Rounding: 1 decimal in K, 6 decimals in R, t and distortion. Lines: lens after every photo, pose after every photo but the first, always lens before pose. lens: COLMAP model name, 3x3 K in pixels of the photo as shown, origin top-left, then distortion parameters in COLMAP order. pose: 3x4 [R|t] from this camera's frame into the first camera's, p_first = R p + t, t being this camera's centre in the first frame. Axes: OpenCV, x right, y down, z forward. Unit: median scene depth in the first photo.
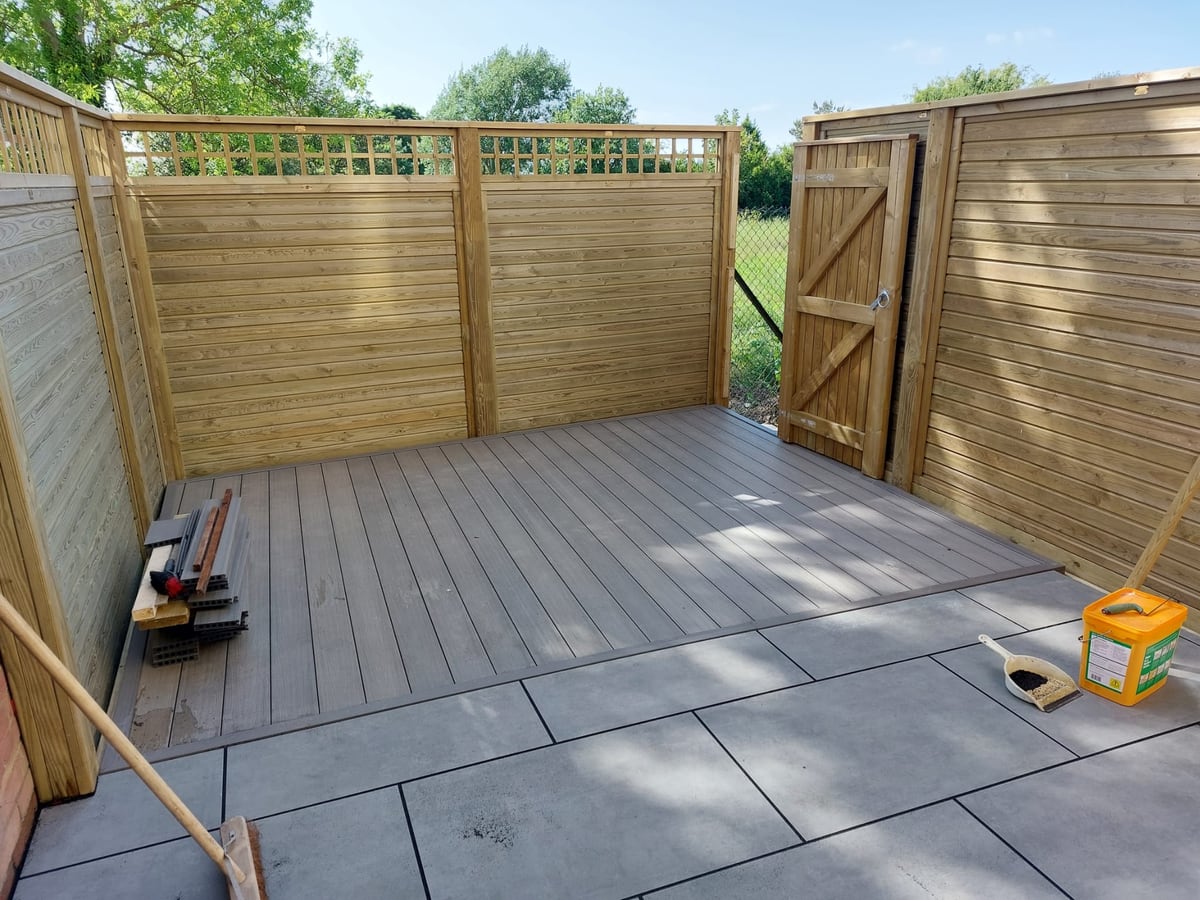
lens RADIAL K [[862.6, 0, 595.2], [0, 862.6, 460.1], [0, 0, 1]] dist [0.082108, -0.074167]
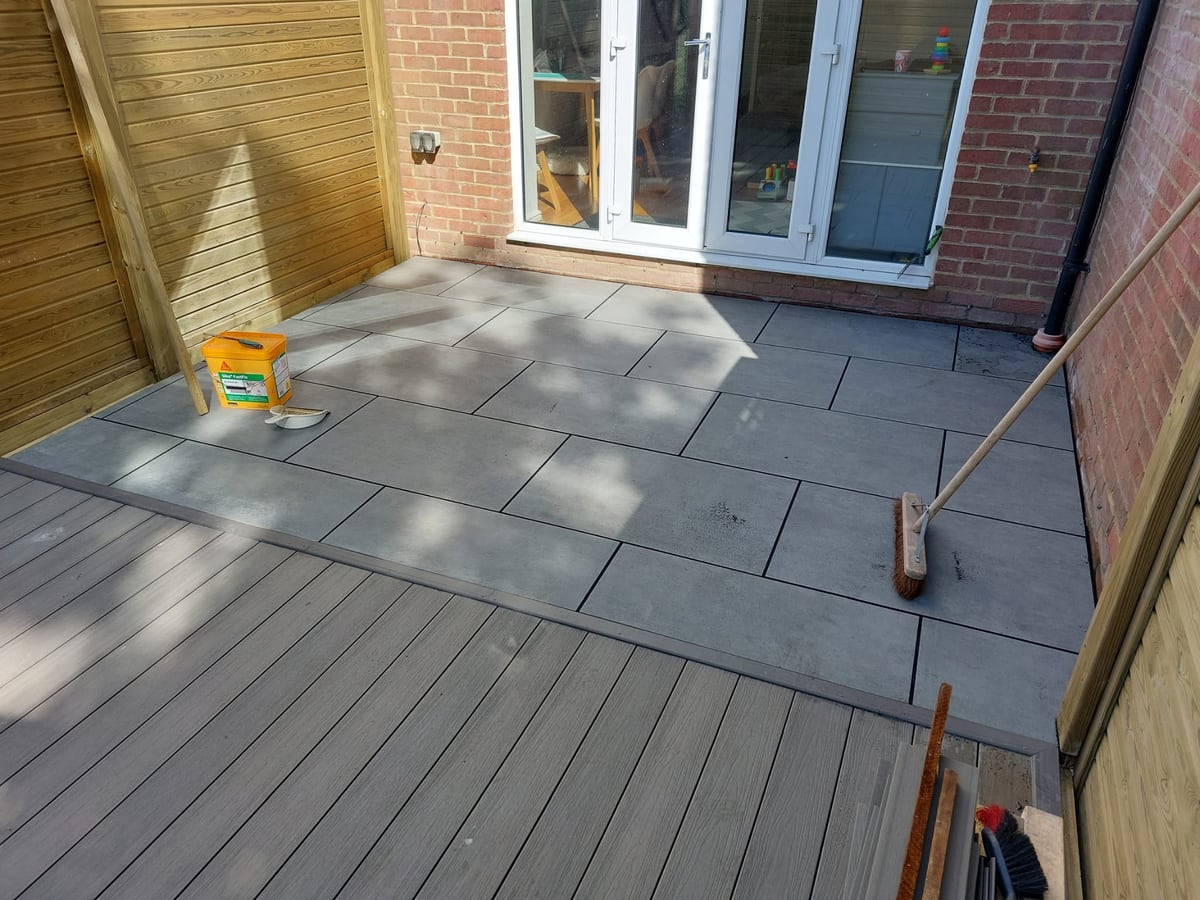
lens RADIAL K [[863.8, 0, 600.8], [0, 863.8, 442.8], [0, 0, 1]] dist [0.111473, -0.138559]
pose [[-0.729306, -0.322766, 0.603271, -0.352522], [0.212162, 0.731581, 0.647902, -0.264578], [-0.650462, 0.600509, -0.465068, 0.794973]]
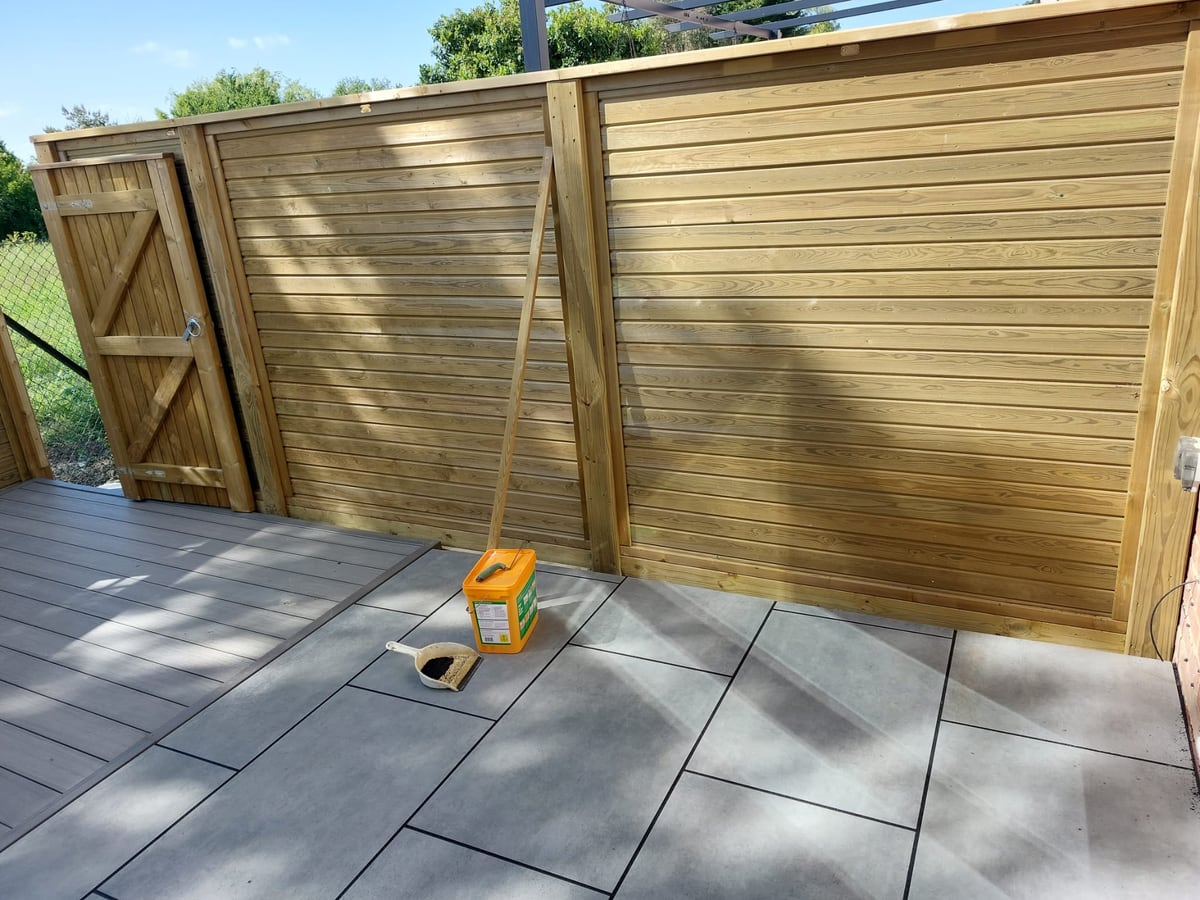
lens RADIAL K [[856.9, 0, 598.6], [0, 856.9, 443.7], [0, 0, 1]] dist [0.084757, -0.092491]
pose [[0.734216, -0.269656, 0.623067, 0.035485], [0.279055, 0.956495, 0.085124, -0.024444], [-0.618915, 0.111370, 0.777522, 0.025485]]
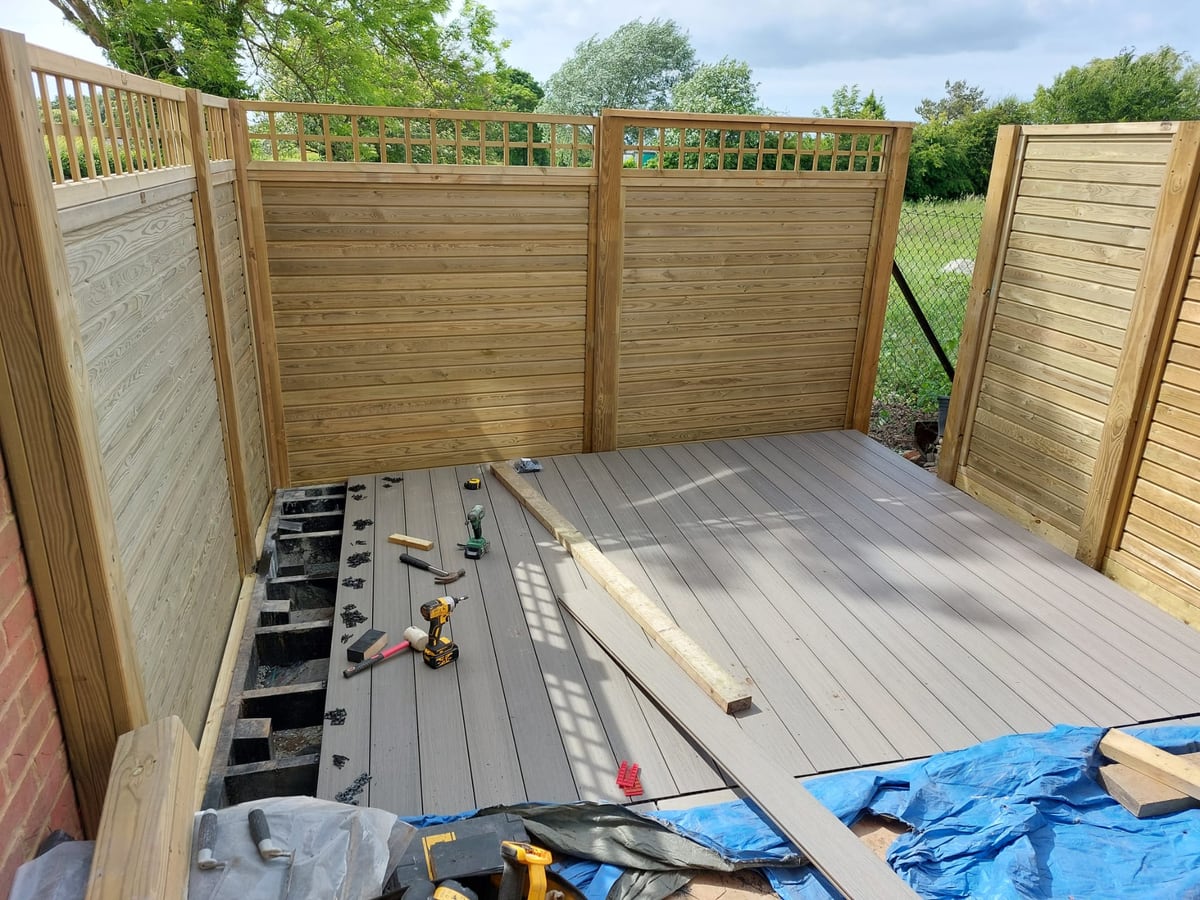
lens RADIAL K [[864.3, 0, 604.9], [0, 864.3, 450.8], [0, 0, 1]] dist [0.093302, -0.090699]
pose [[0.993325, 0.073946, -0.088531, -0.052701], [-0.072106, 0.997113, 0.023810, -0.061990], [0.090036, -0.017268, 0.995789, 0.098489]]
